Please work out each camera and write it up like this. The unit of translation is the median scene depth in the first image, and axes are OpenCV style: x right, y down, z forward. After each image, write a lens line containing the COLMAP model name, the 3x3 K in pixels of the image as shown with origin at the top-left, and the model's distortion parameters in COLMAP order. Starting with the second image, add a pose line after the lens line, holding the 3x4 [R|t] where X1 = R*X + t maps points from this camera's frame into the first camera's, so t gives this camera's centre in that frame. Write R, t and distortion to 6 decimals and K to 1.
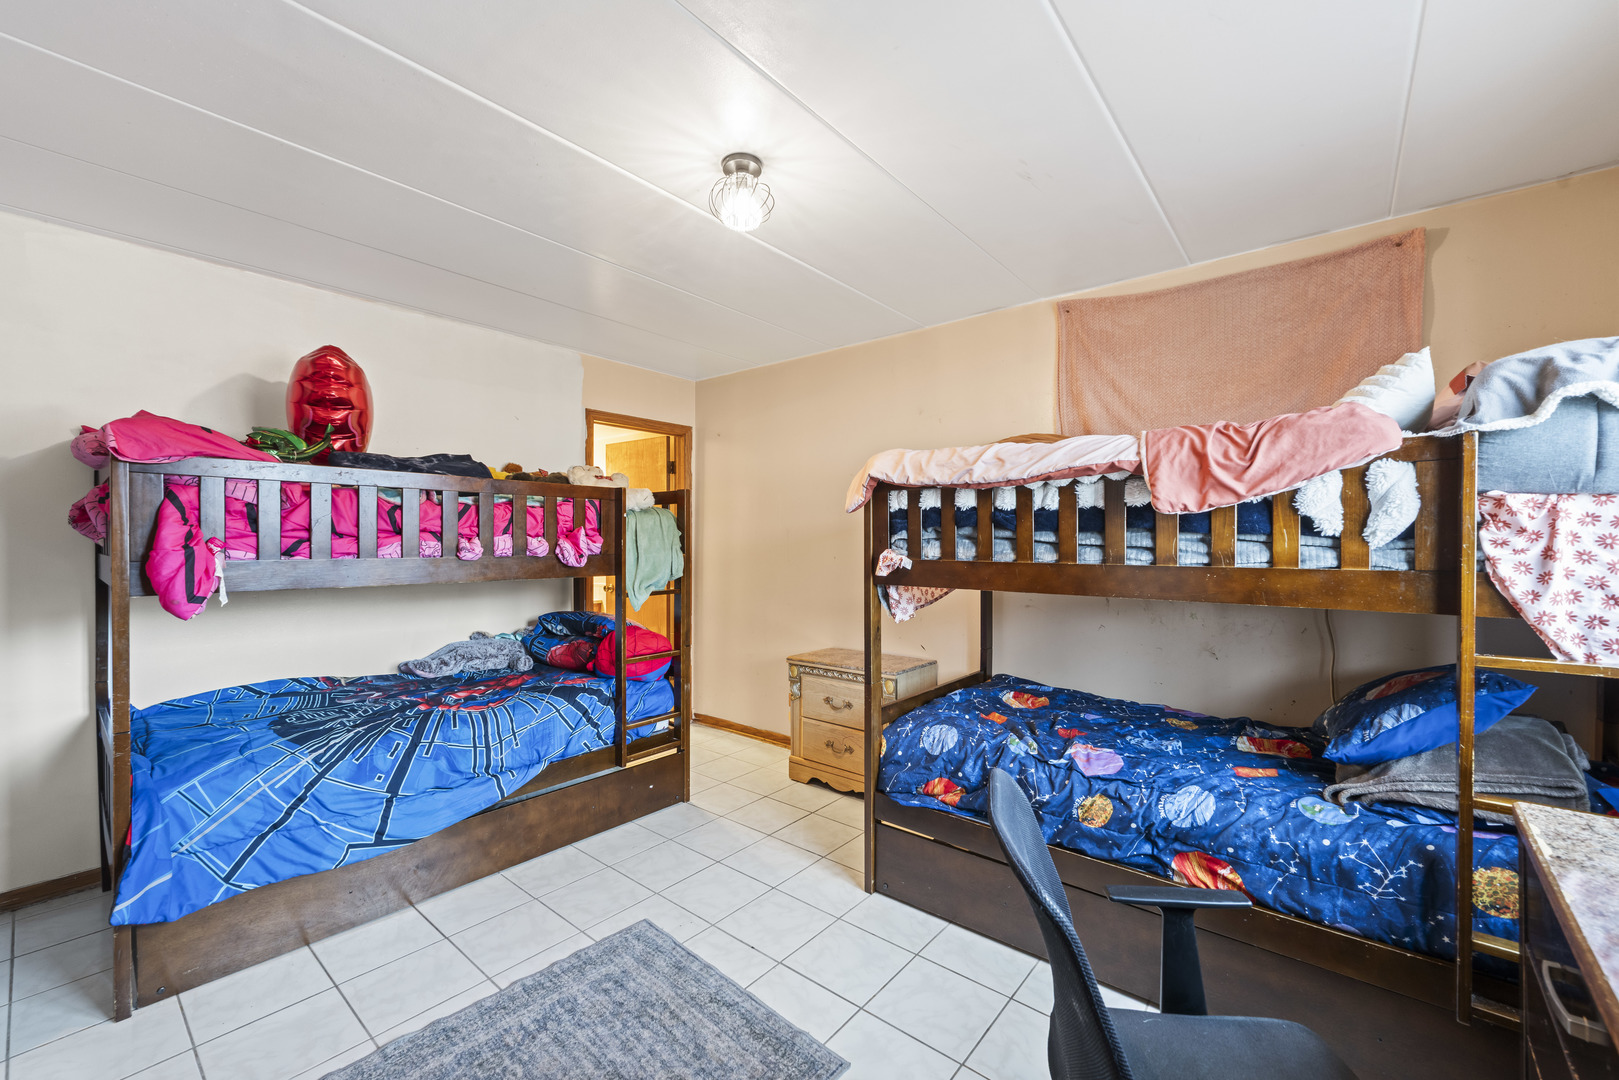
lens RADIAL K [[643.8, 0, 804.7], [0, 643.8, 547.3], [0, 0, 1]] dist [-0.000081, -0.000086]
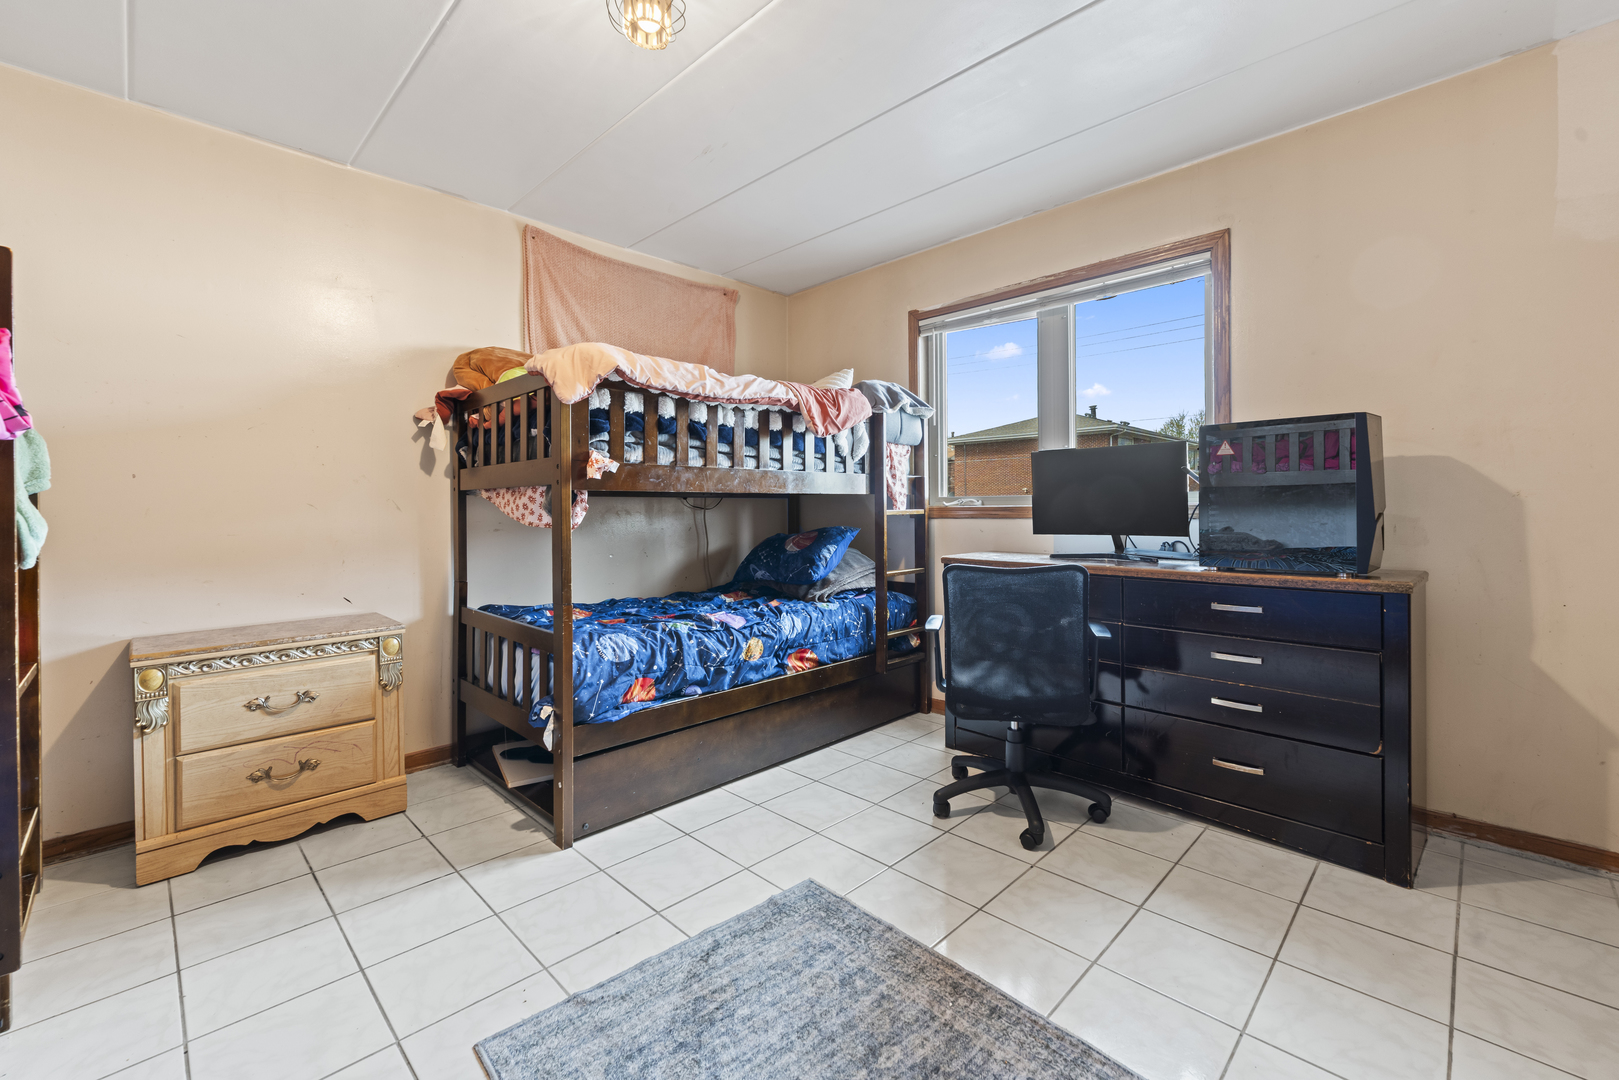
lens RADIAL K [[673.8, 0, 808.2], [0, 673.8, 513.6], [0, 0, 1]] dist [0.000188, -0.000045]
pose [[0.088762, -0.009614, 0.996006, -0.927767], [0.015717, 0.999842, 0.008251, 0.104466], [-0.995929, 0.014922, 0.088899, 0.716043]]
